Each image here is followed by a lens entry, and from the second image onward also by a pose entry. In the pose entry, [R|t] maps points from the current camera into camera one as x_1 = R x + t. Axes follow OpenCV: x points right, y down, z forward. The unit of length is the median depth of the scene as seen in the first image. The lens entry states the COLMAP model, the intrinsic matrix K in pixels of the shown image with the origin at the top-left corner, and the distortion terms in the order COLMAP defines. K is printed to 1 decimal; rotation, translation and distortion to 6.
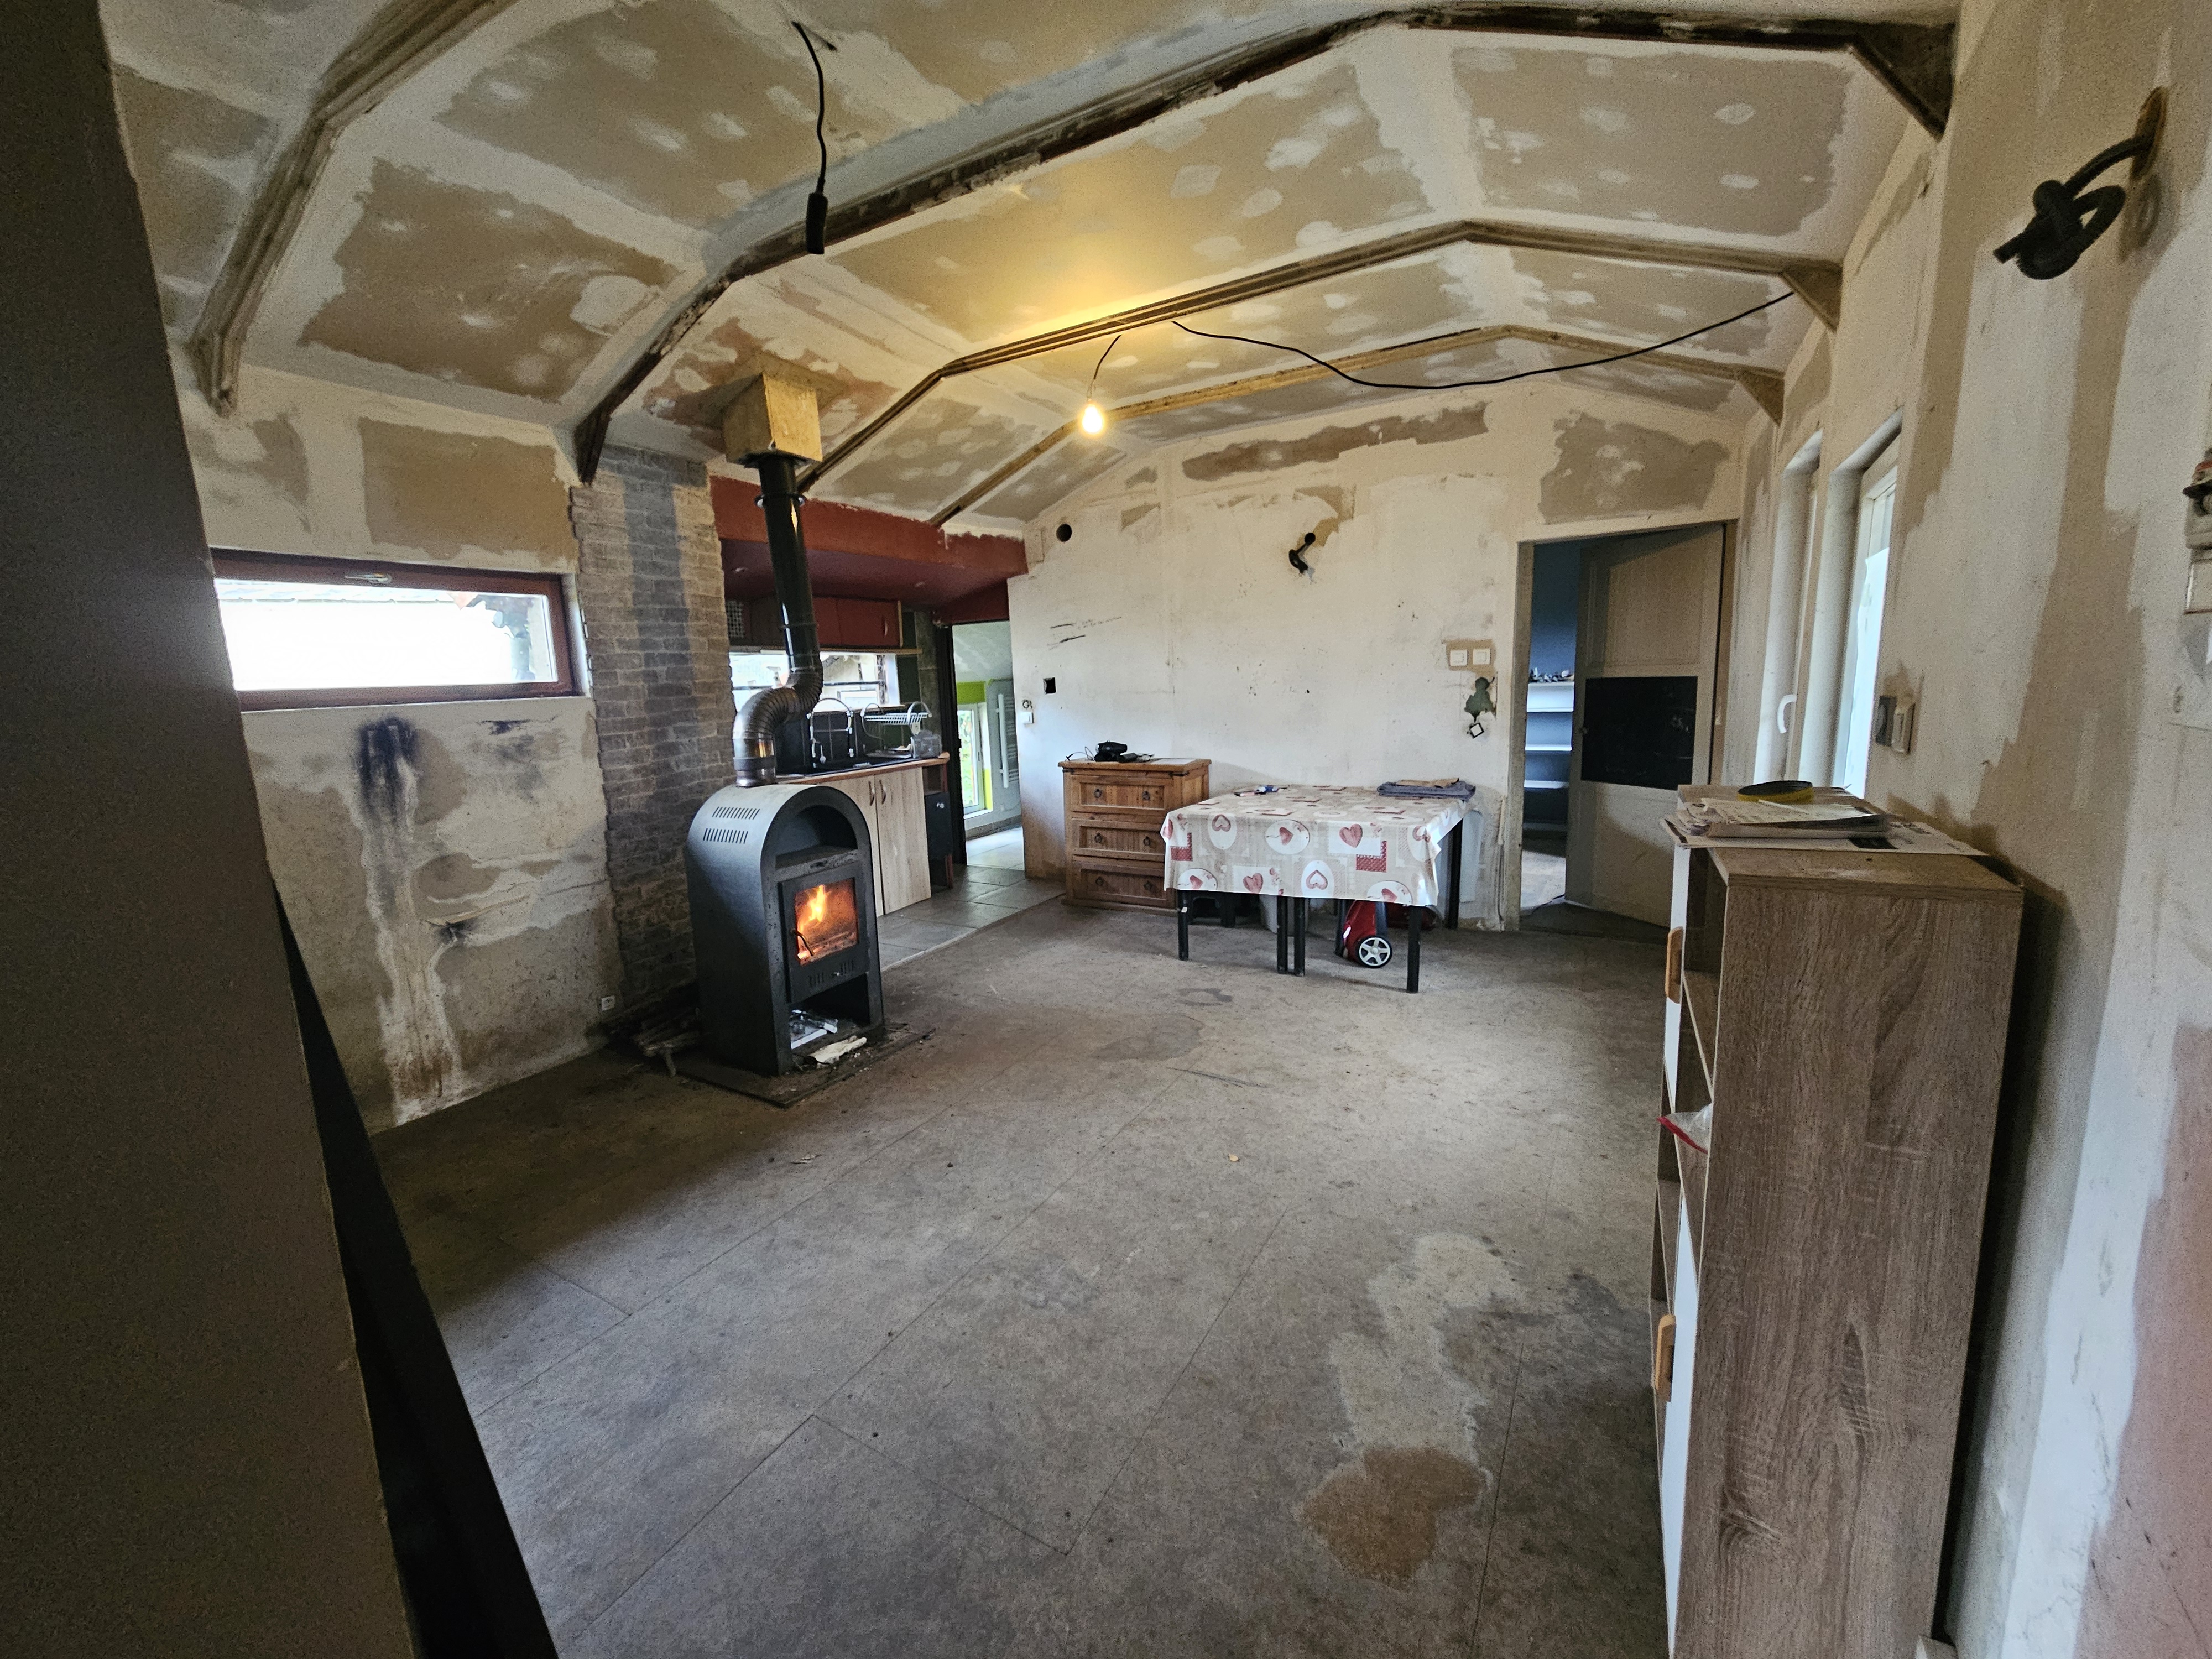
lens RADIAL K [[913.3, 0, 1092.6], [0, 913.3, 816.6], [0, 0, 1]] dist [0.002524, 0.000644]
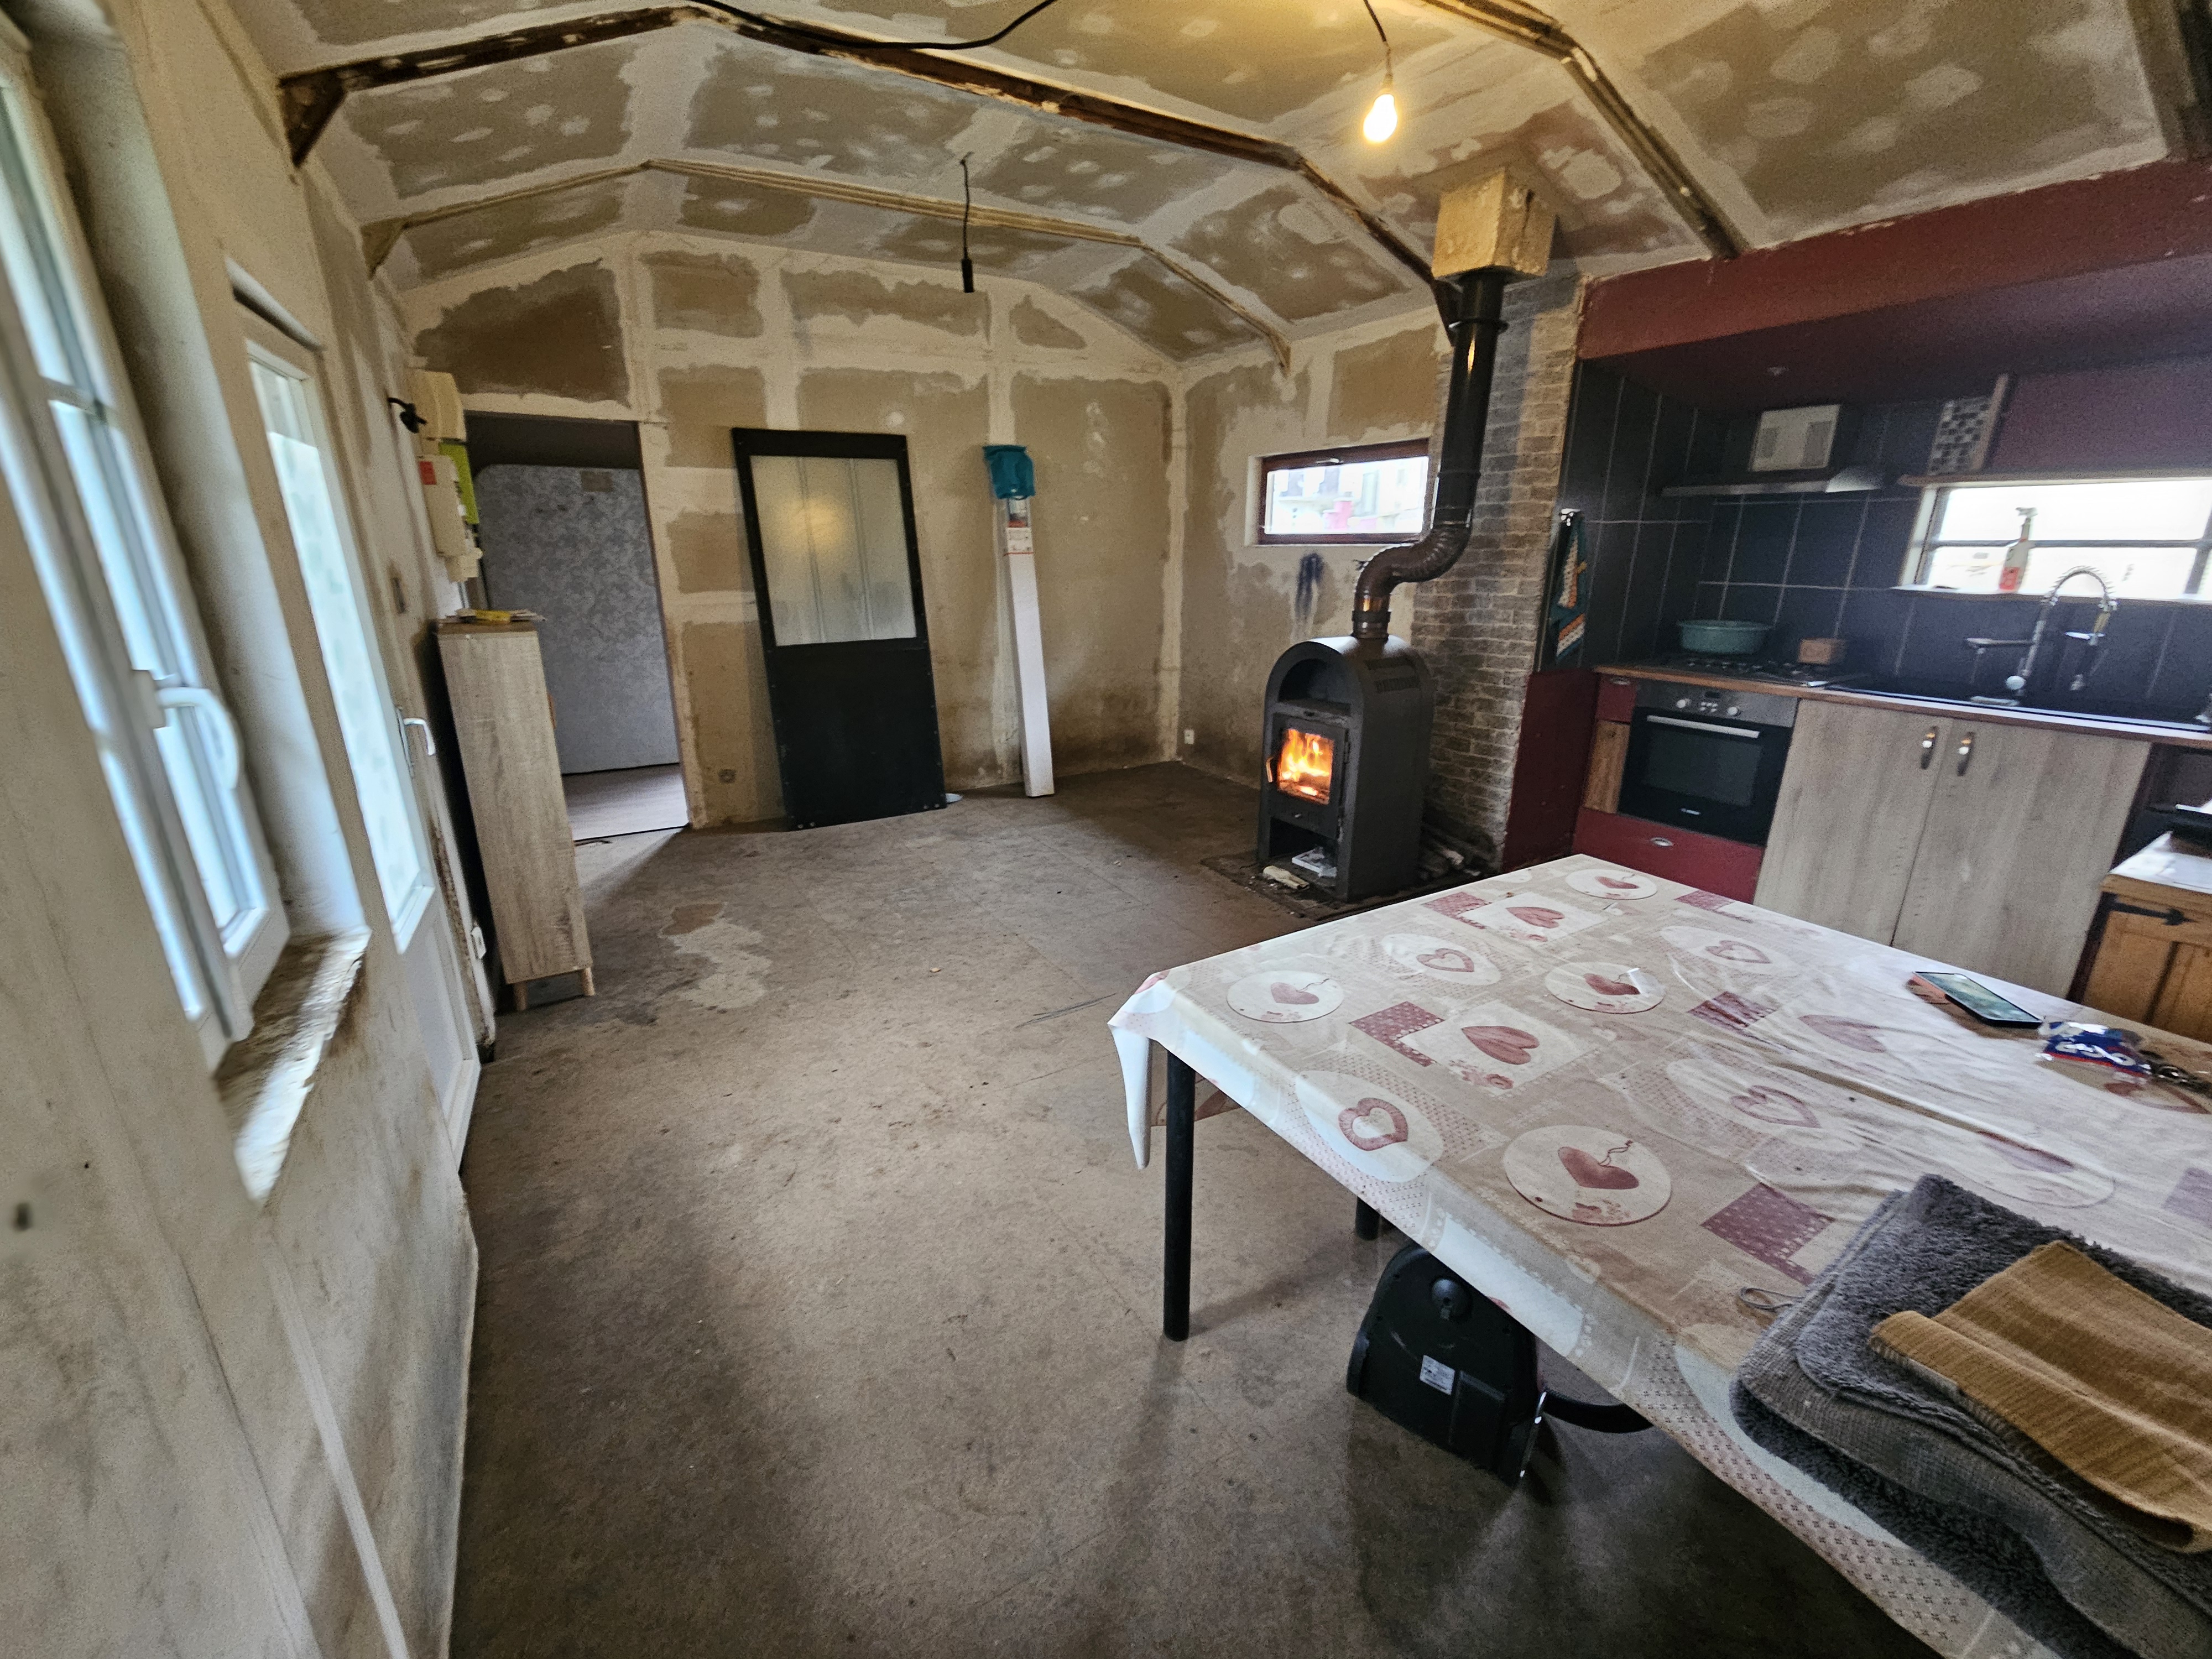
lens RADIAL K [[921.6, 0, 1077.9], [0, 921.6, 831.2], [0, 0, 1]] dist [0.007390, -0.003933]
pose [[-0.493656, 0.297488, -0.817193, 0.816088], [-0.116112, 0.908713, 0.400947, -0.240852], [0.861871, 0.292816, -0.414050, 1.321513]]
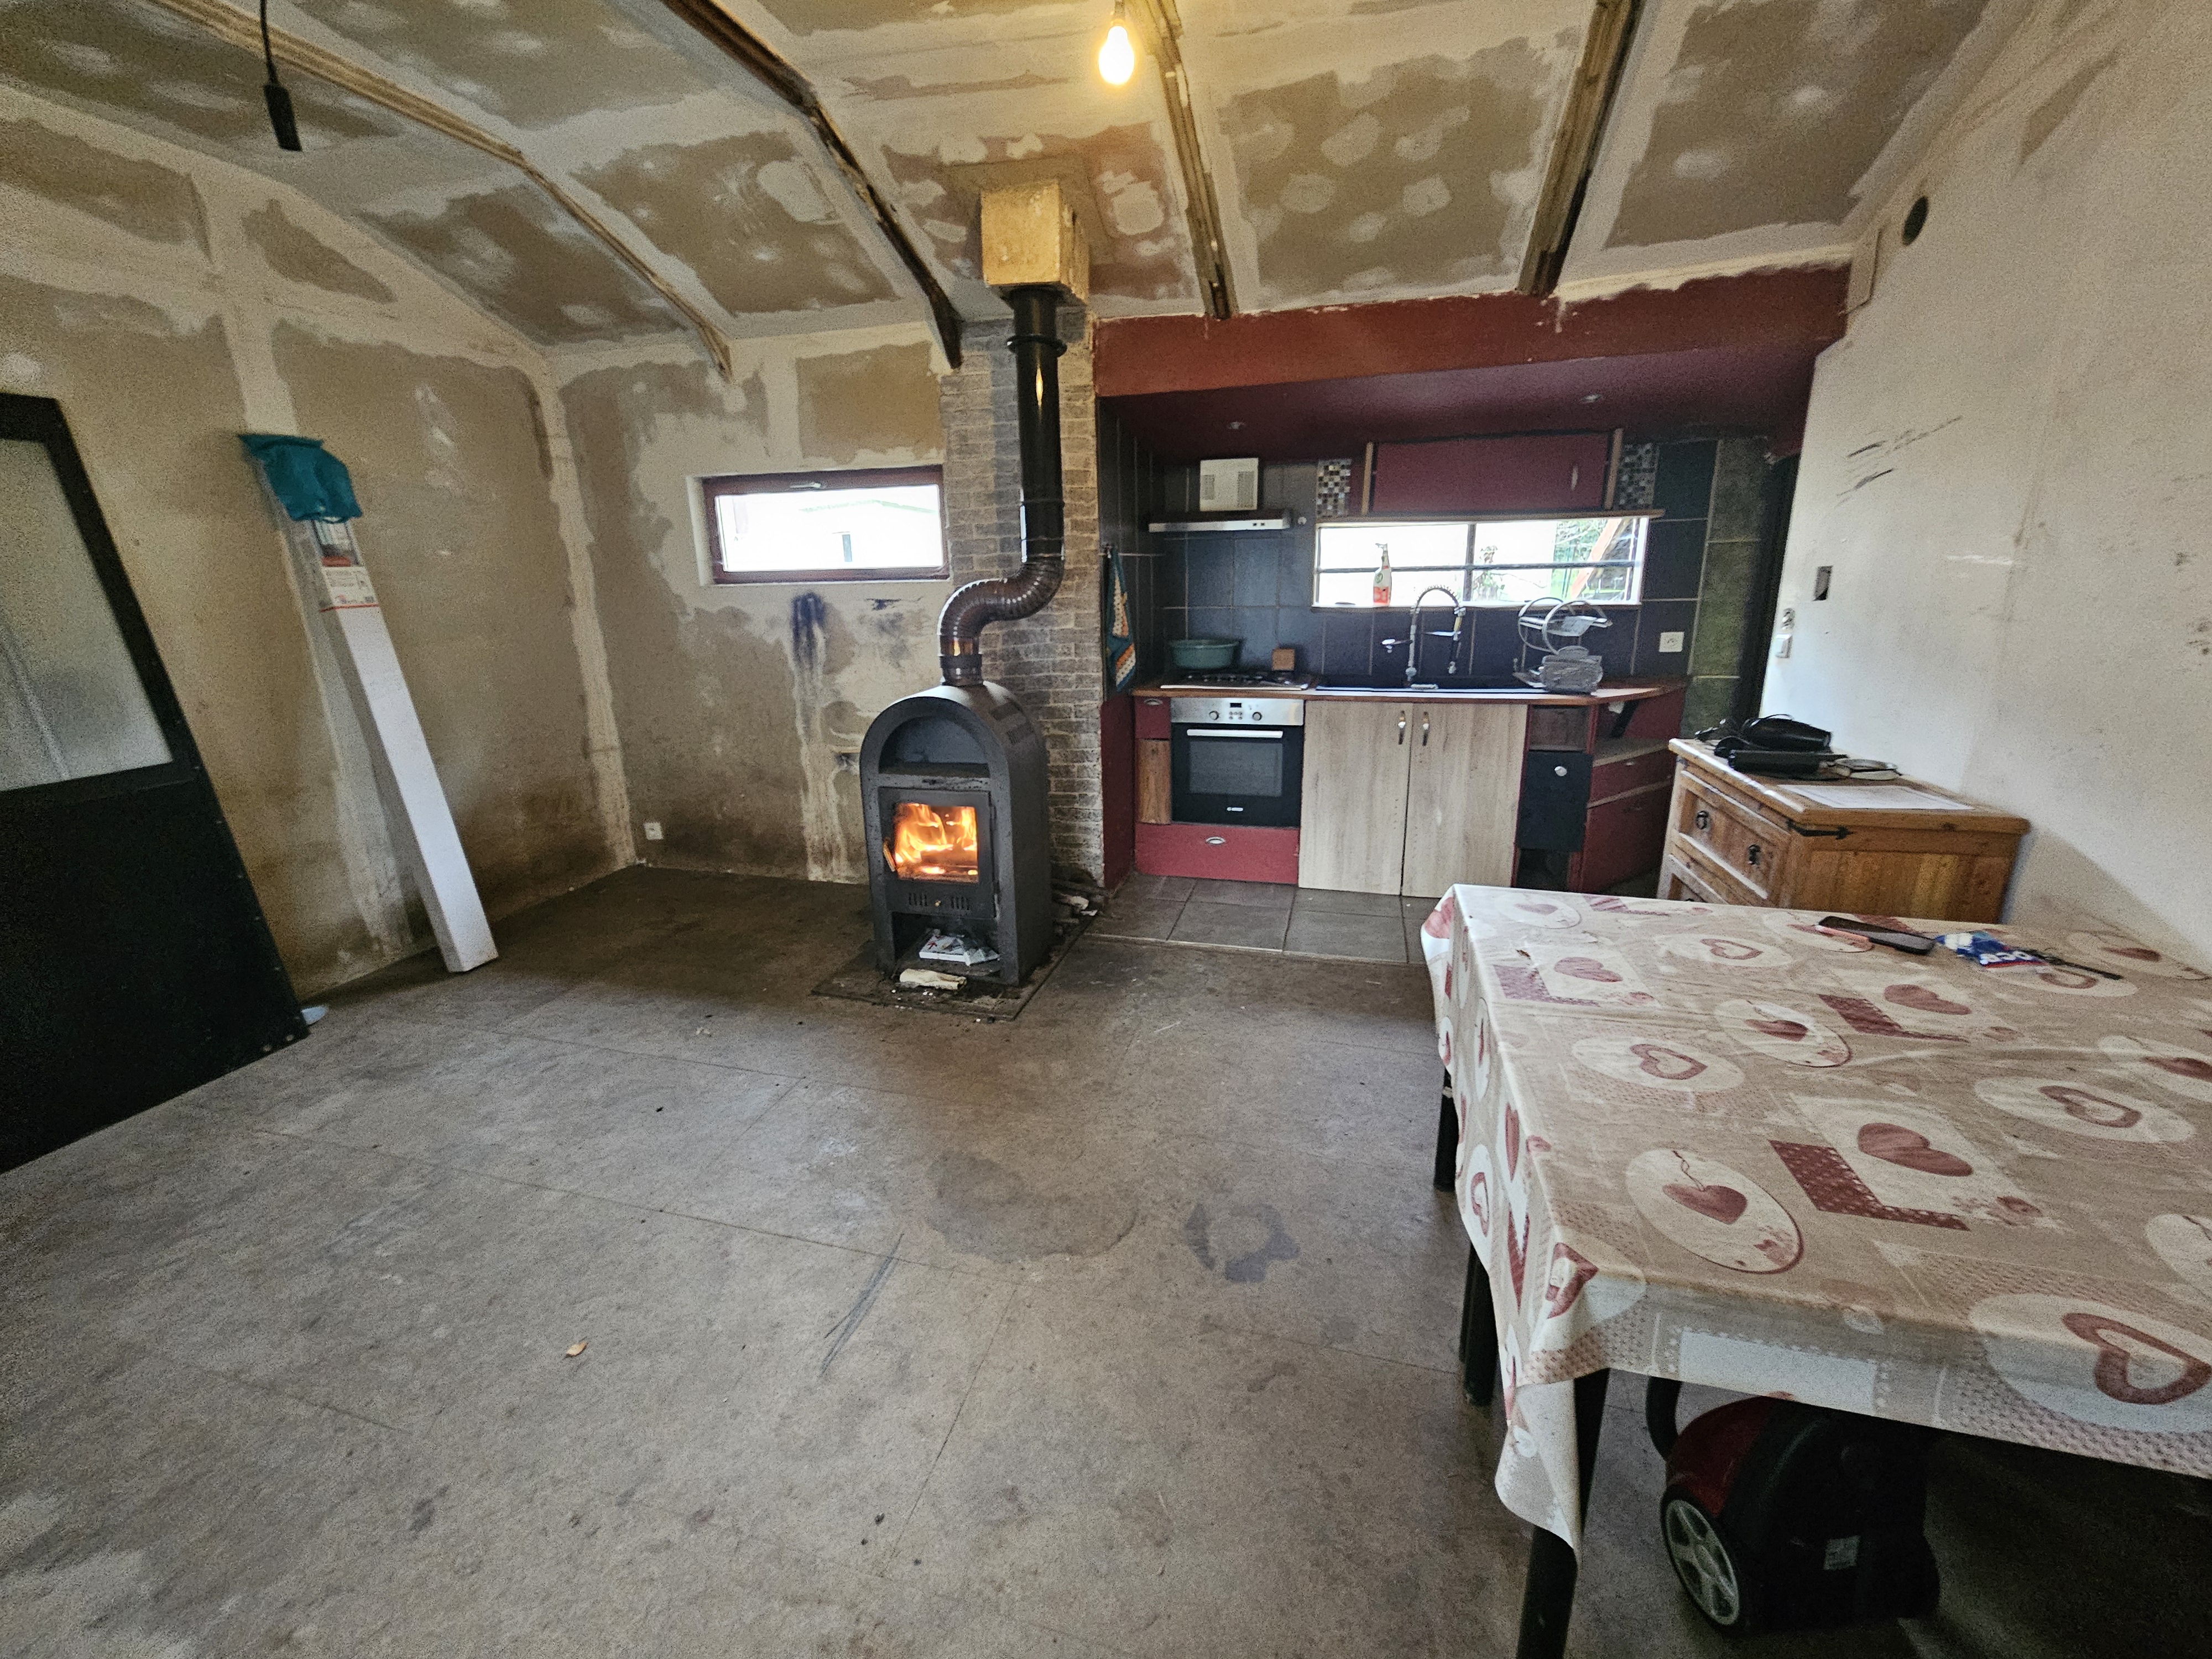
lens RADIAL K [[913.3, 0, 1092.6], [0, 913.3, 816.6], [0, 0, 1]] dist [0.002524, 0.000644]
pose [[0.255842, 0.283999, -0.924061, 0.618858], [-0.140715, 0.956634, 0.255051, -0.176808], [0.956423, 0.064777, 0.284710, 0.942257]]
